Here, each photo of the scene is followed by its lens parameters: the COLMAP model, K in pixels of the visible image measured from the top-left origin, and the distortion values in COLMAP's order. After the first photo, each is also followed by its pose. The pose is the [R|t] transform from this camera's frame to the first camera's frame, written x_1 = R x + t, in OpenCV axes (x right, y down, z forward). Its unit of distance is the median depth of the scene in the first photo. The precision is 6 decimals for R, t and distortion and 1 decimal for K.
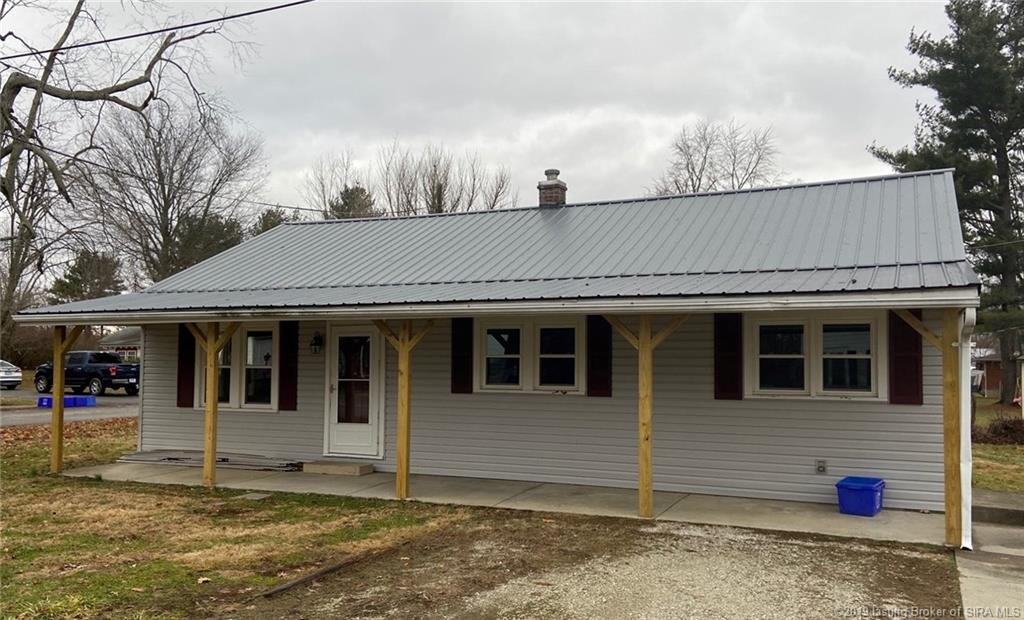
lens RADIAL K [[876.1, 0, 512.0], [0, 876.1, 310.0], [0, 0, 1]] dist [0.155944, -0.221974]
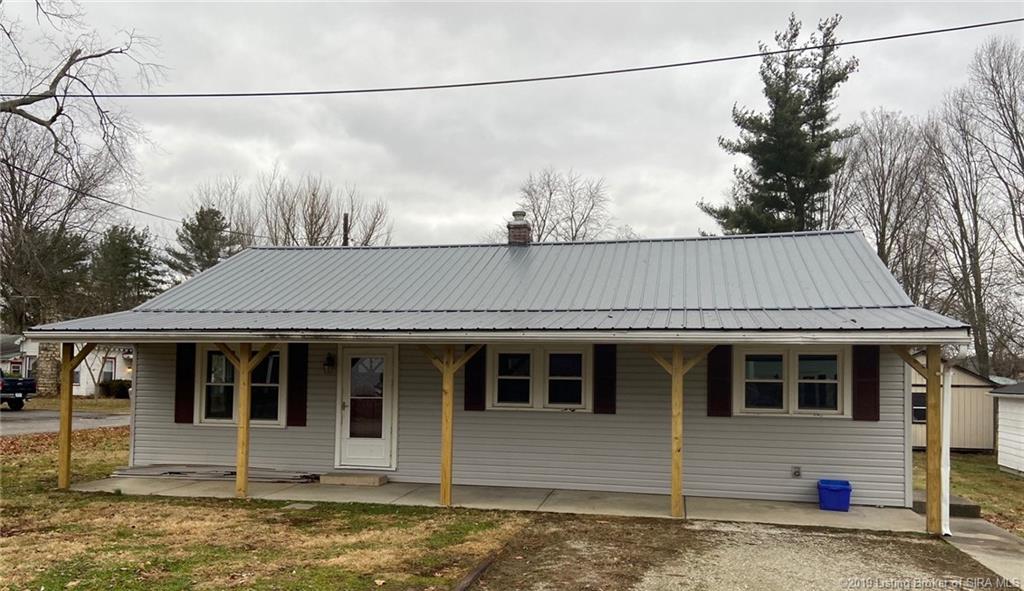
lens RADIAL K [[794.6, 0, 511.9], [0, 794.6, 343.3], [0, 0, 1]] dist [0.137956, -0.168898]
pose [[0.978759, 0.018662, 0.204162, -0.209974], [-0.021413, 0.999707, 0.011276, -0.002744], [-0.203892, -0.015408, 0.978872, 0.003112]]
